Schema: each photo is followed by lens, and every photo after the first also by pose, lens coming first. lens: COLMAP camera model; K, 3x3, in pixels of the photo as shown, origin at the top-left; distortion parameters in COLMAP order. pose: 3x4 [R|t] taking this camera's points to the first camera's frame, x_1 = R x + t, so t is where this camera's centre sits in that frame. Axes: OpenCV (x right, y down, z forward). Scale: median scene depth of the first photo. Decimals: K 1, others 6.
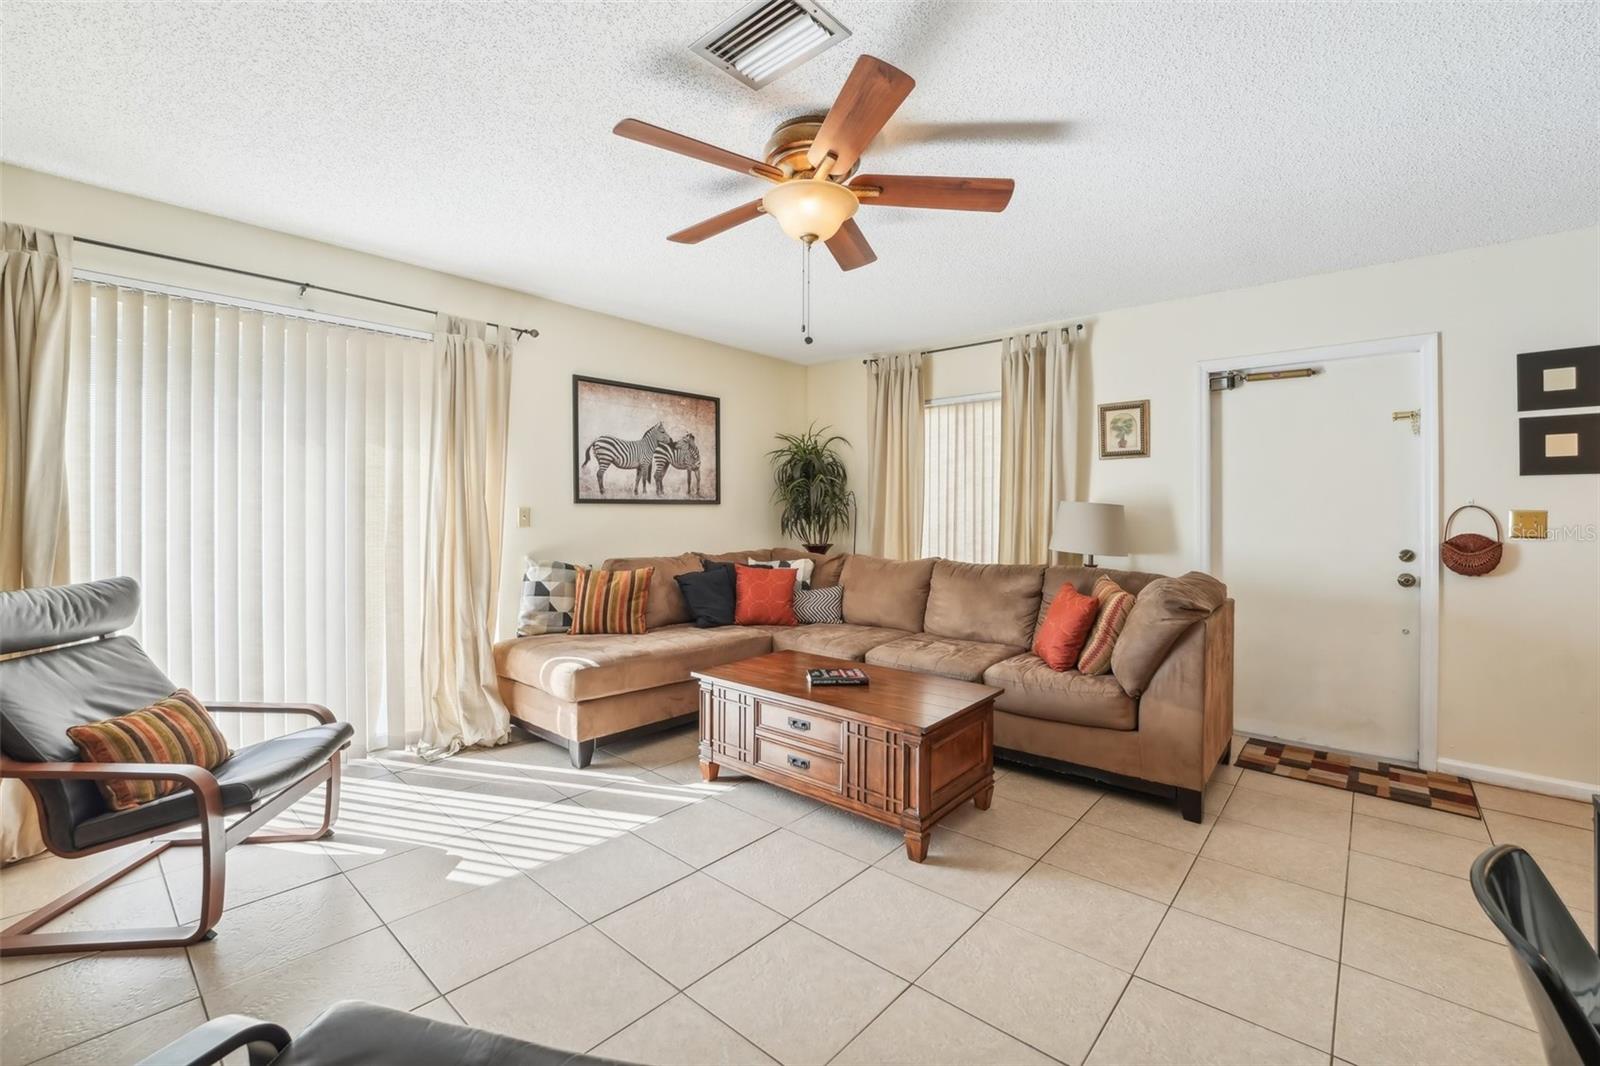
lens RADIAL K [[667.2, 0, 788.2], [0, 667.2, 518.8], [0, 0, 1]] dist [-0.028775, 0.002763]
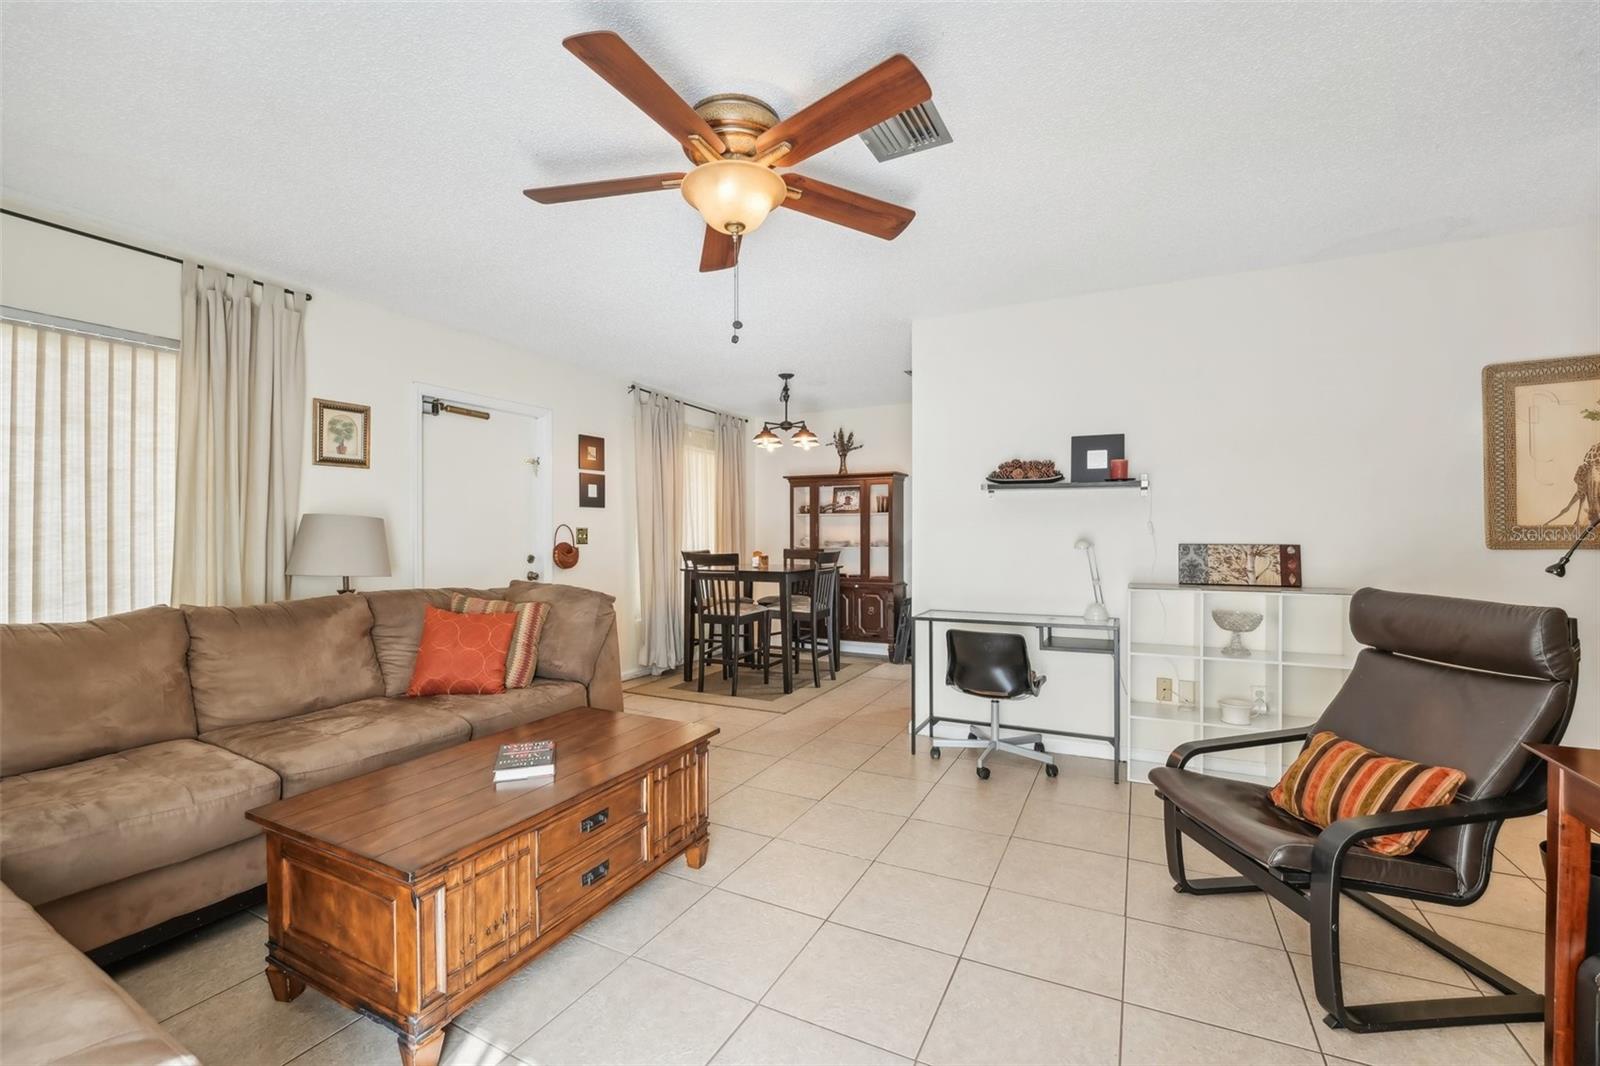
lens RADIAL K [[667.2, 0, 799.7], [0, 667.2, 531.8], [0, 0, 1]] dist [-0.028775, 0.002763]
pose [[-0.256511, -0.002015, 0.966539, -0.481059], [0.008032, 0.999959, 0.004216, -0.003697], [-0.966508, 0.008845, -0.256484, 0.630884]]
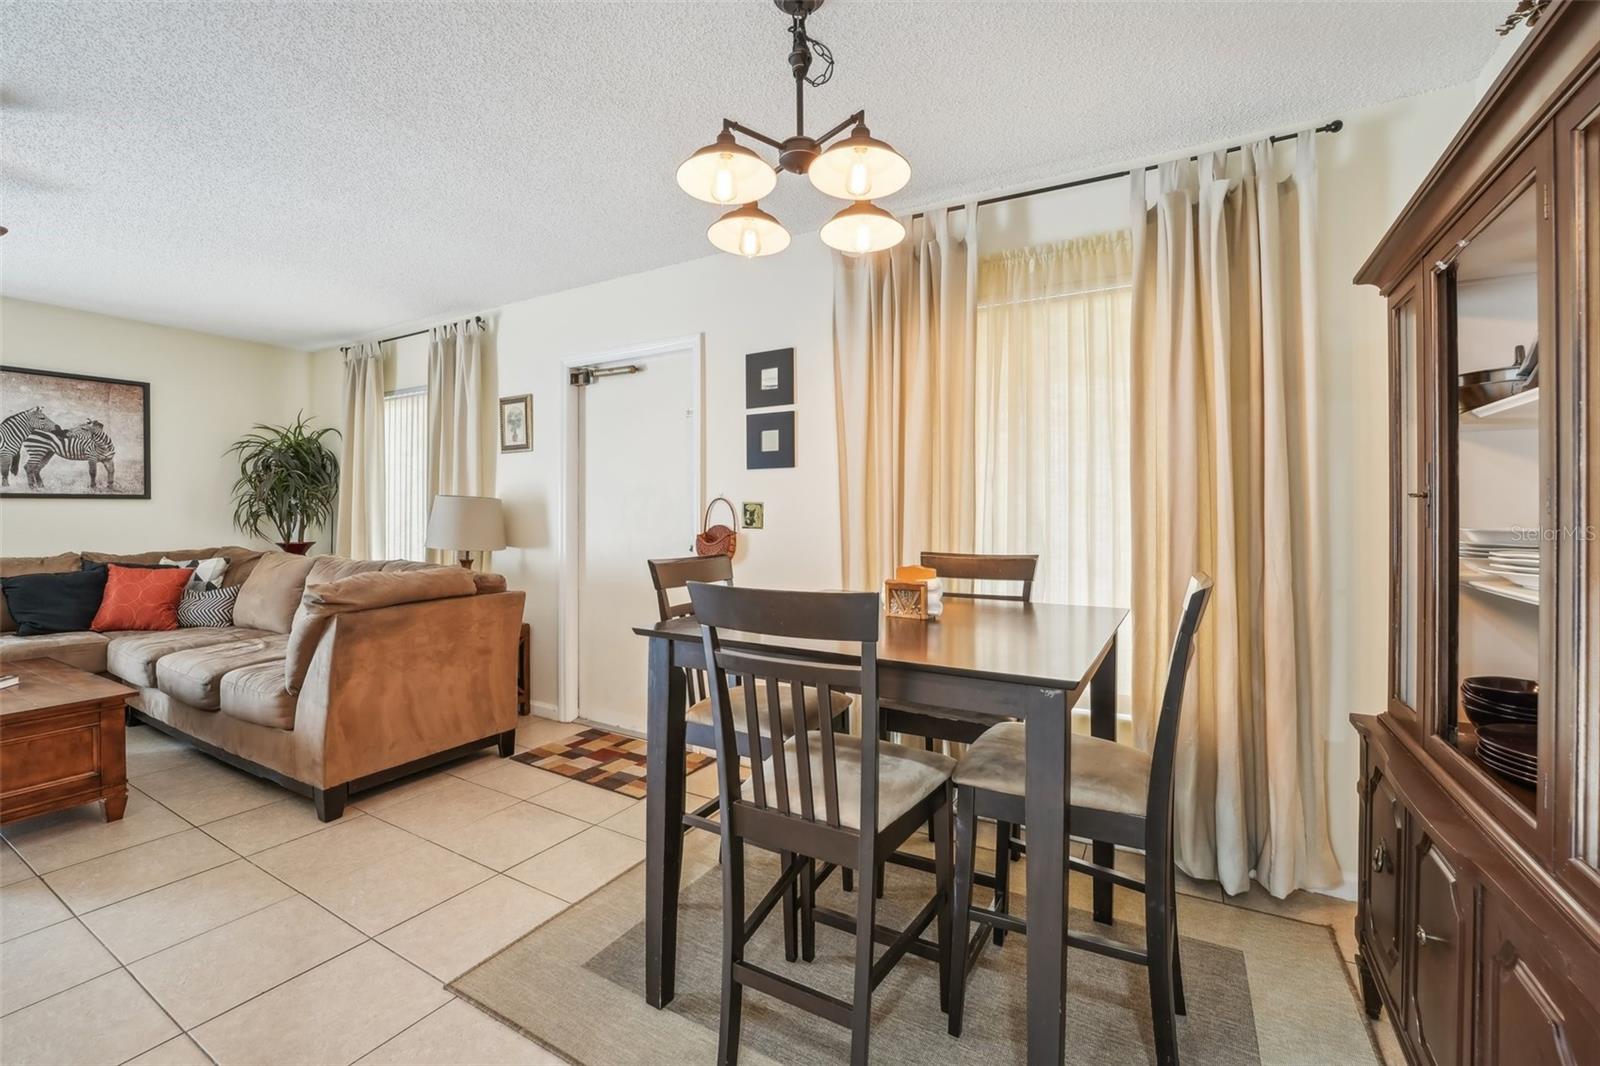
lens RADIAL K [[667.2, 0, 790.3], [0, 667.2, 509.4], [0, 0, 1]] dist [-0.028775, 0.002763]
pose [[0.978495, -0.001875, 0.206262, 0.693864], [0.004720, 0.999900, -0.013304, 0.009764], [-0.206217, 0.013991, 0.978406, -0.059948]]
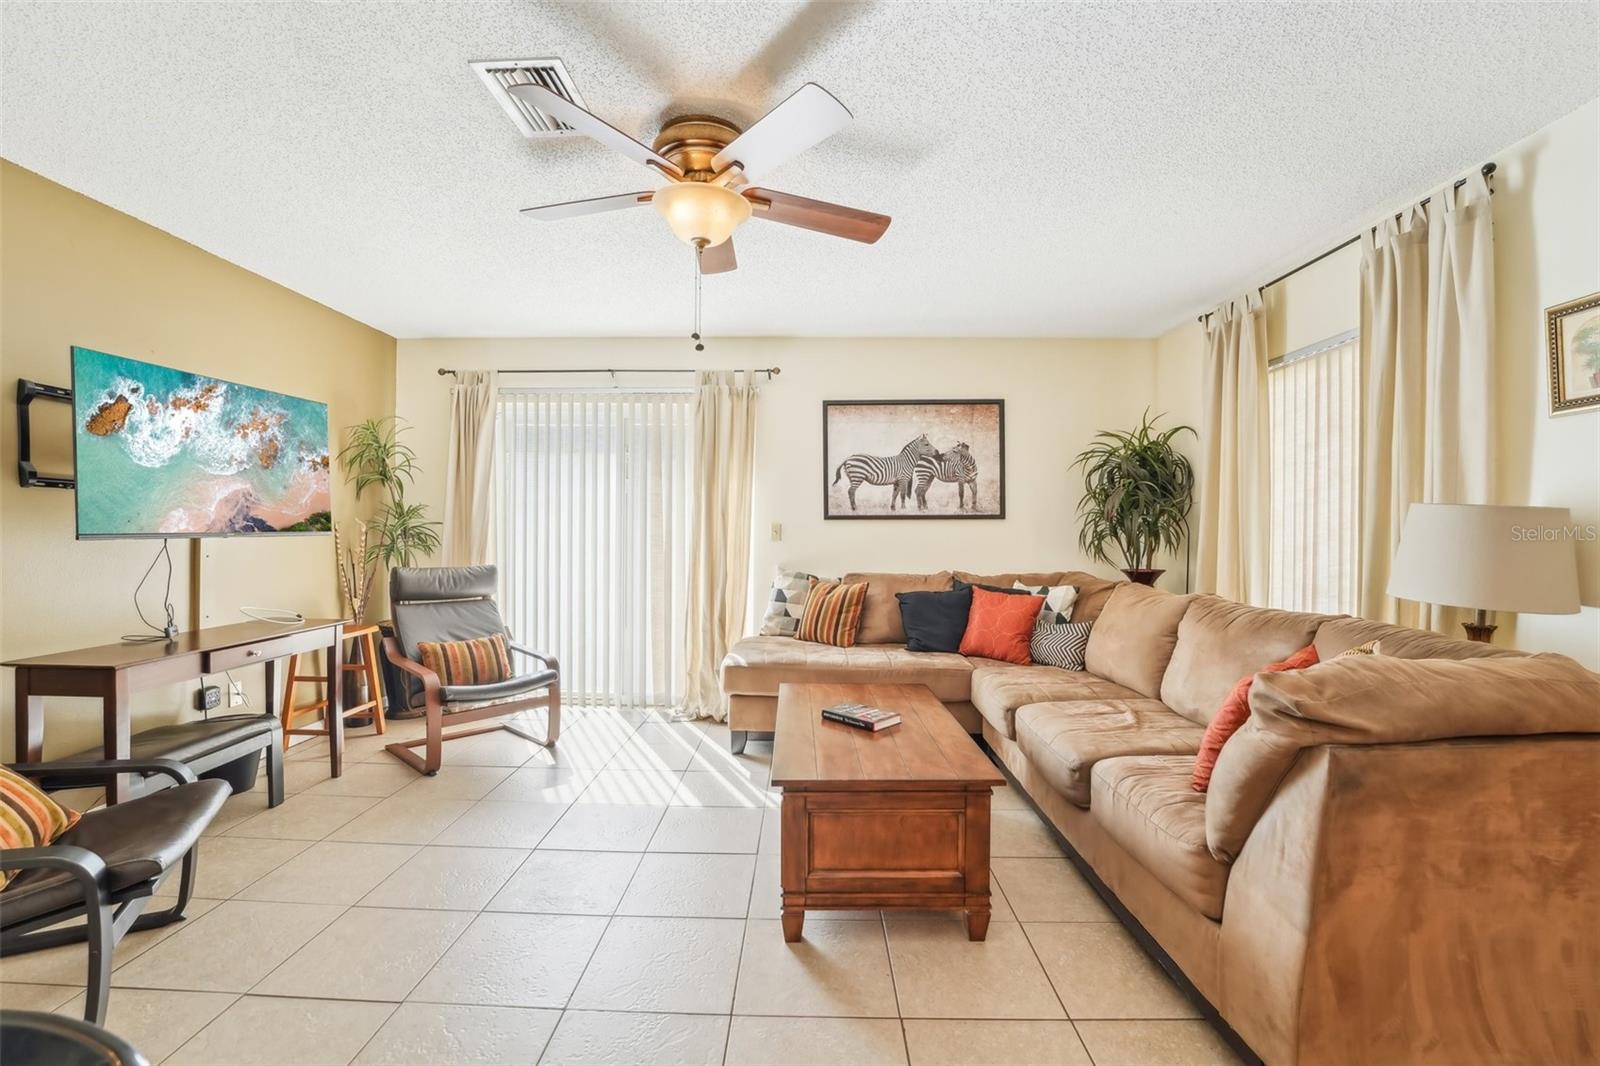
lens RADIAL K [[667.2, 0, 797.9], [0, 667.2, 536.9], [0, 0, 1]] dist [-0.028775, 0.002763]
pose [[0.656026, 0.005476, -0.754719, 0.467960], [-0.008131, 0.999967, 0.000187, 0.004735], [0.754695, 0.006014, 0.656048, 0.258606]]
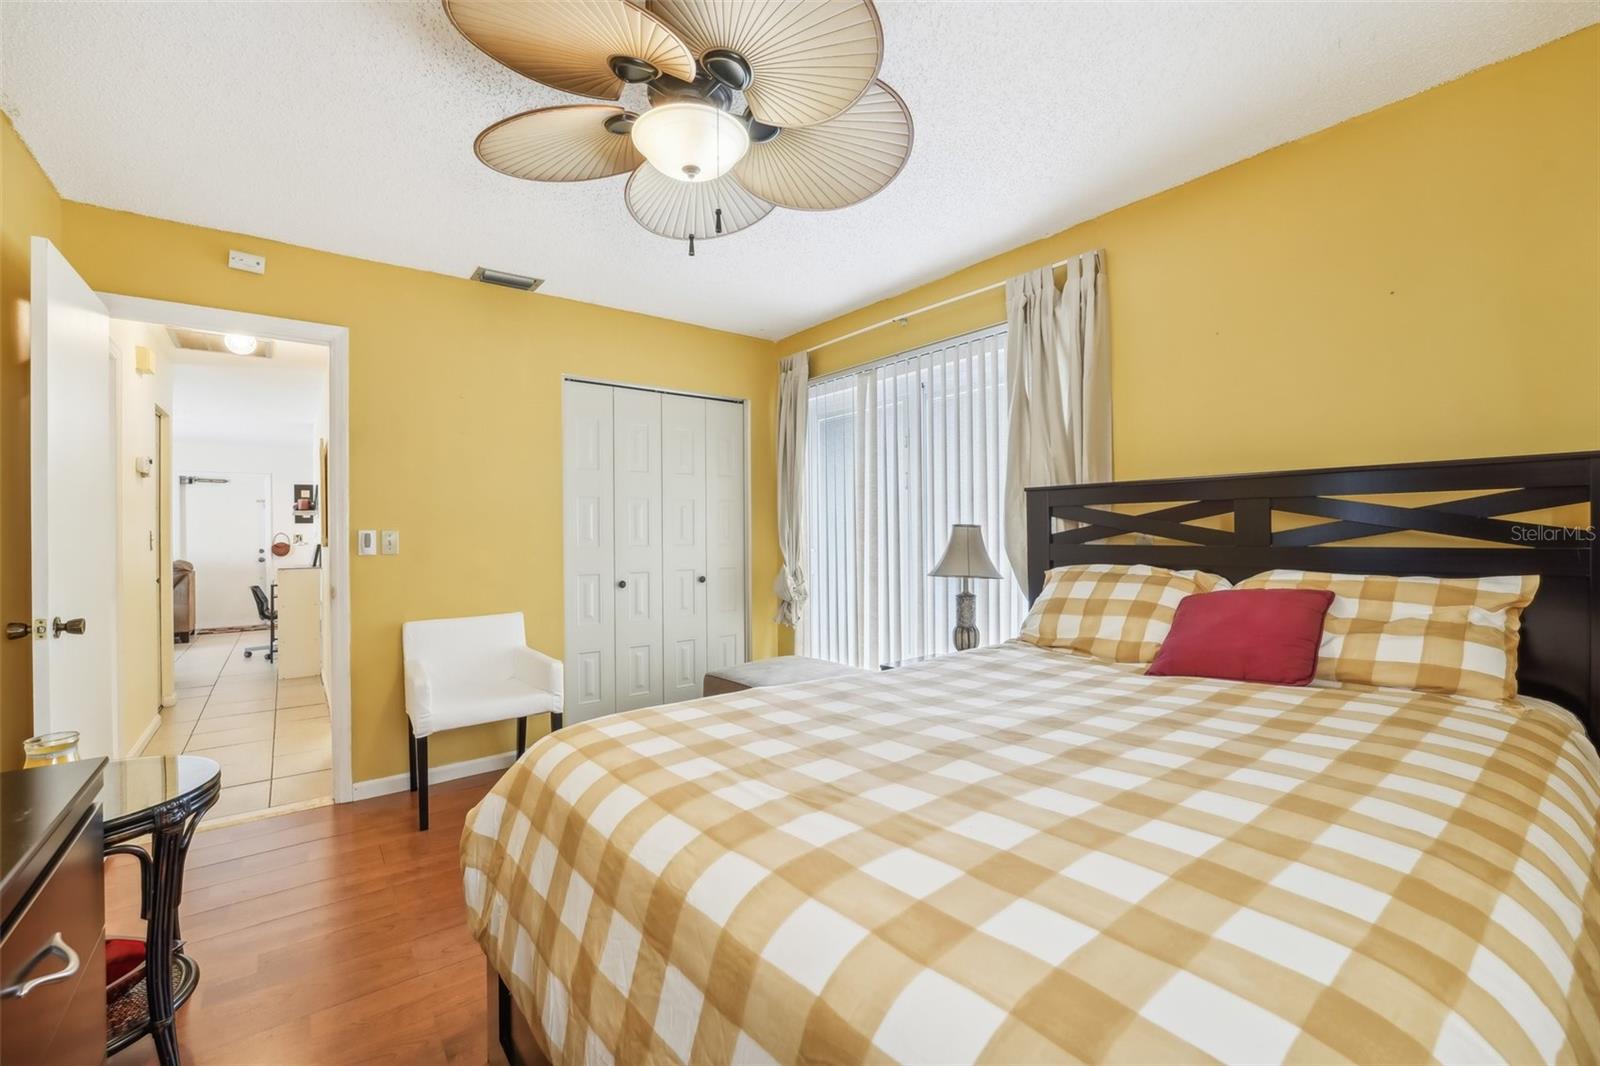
lens RADIAL K [[667.2, 0, 799.6], [0, 667.2, 526.8], [0, 0, 1]] dist [-0.028775, 0.002763]
pose [[0.176818, -0.000372, 0.984243, -1.114874], [0.019609, 0.999803, -0.003144, 0.005502], [-0.984048, 0.019856, 0.176791, -1.402684]]
